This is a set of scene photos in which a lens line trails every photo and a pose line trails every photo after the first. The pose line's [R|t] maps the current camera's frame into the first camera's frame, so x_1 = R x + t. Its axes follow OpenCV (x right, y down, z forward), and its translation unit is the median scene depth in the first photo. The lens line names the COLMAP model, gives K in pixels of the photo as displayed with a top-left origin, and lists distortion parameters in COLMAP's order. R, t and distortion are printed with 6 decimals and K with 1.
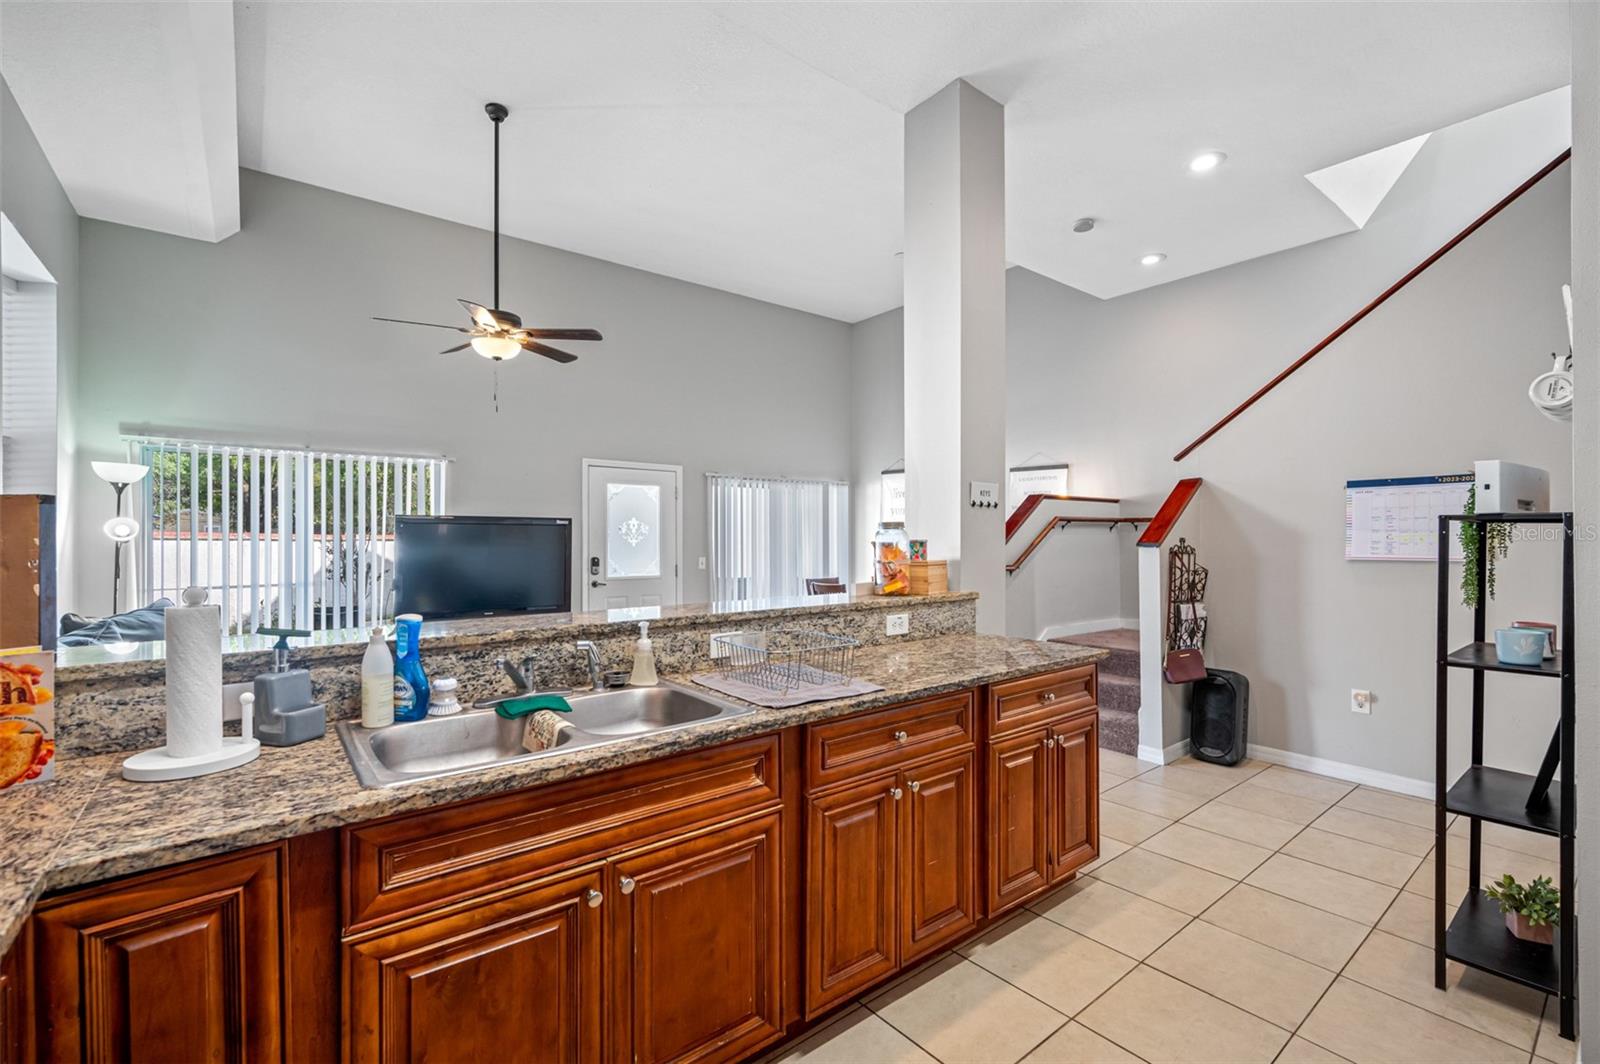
lens RADIAL K [[699.1, 0, 801.1], [0, 699.1, 538.3], [0, 0, 1]] dist [0.000958, -0.000117]
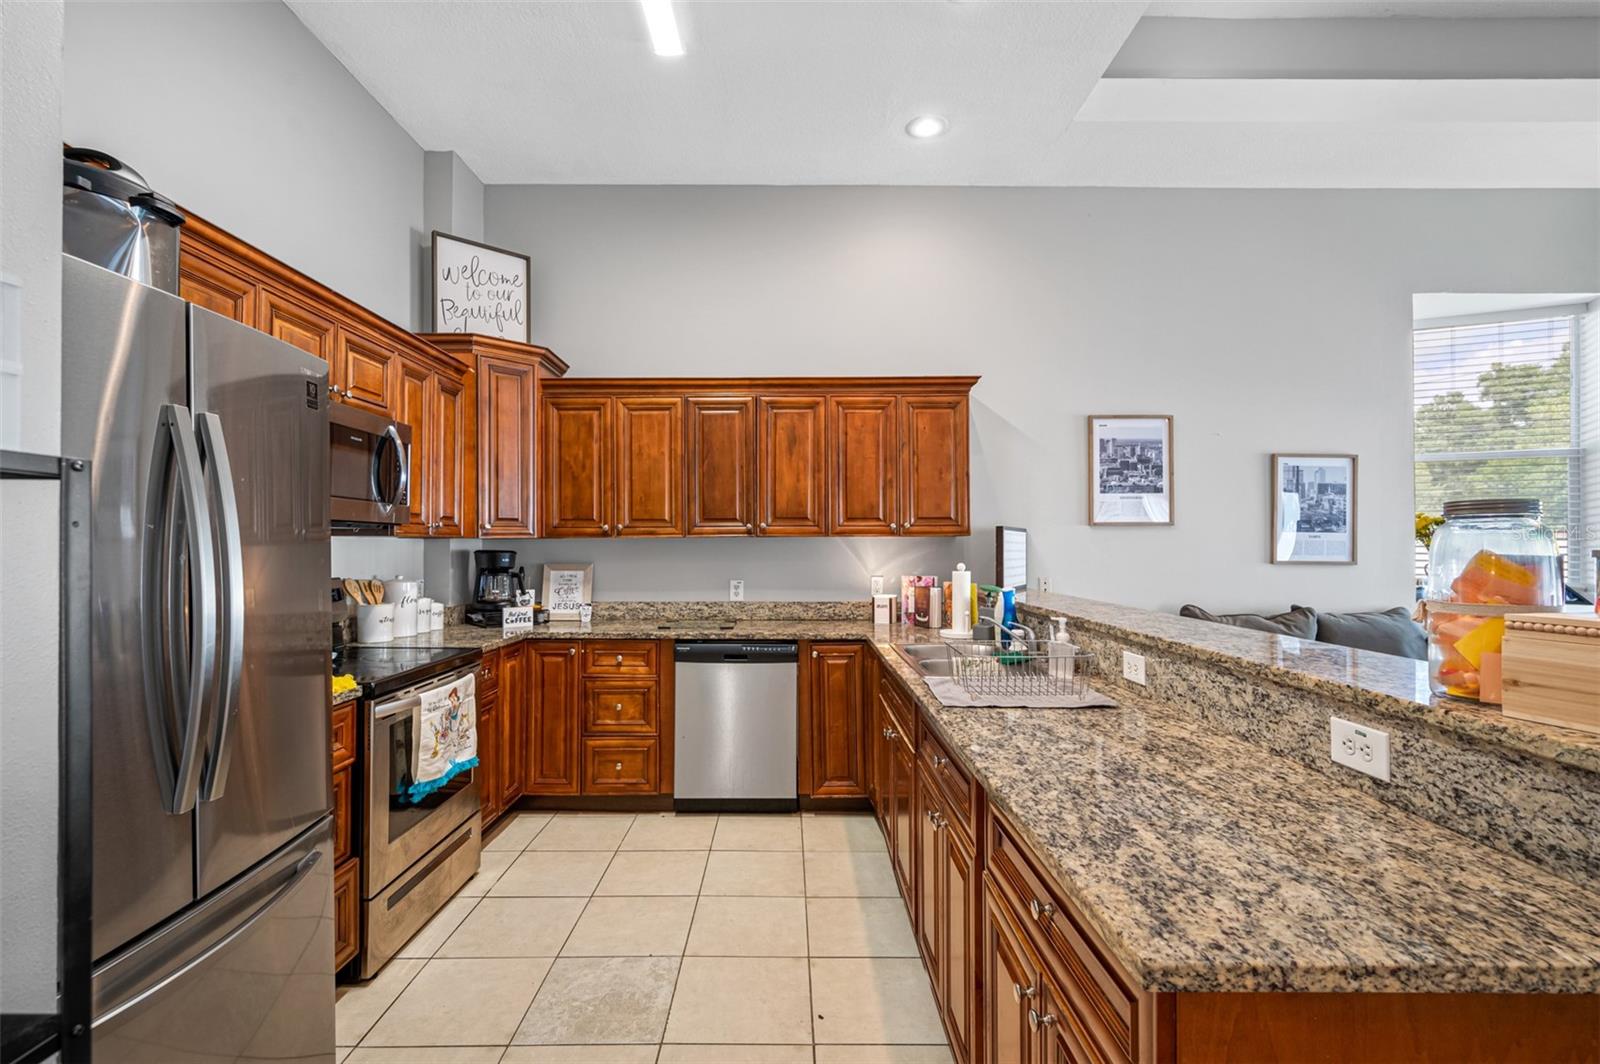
lens RADIAL K [[699.1, 0, 792.9], [0, 699.1, 537.9], [0, 0, 1]] dist [0.000958, -0.000117]
pose [[-0.623023, -0.006951, -0.782173, 0.720070], [-0.000949, 0.999966, -0.008130, -0.001702], [0.782203, -0.004323, -0.623009, 1.036927]]
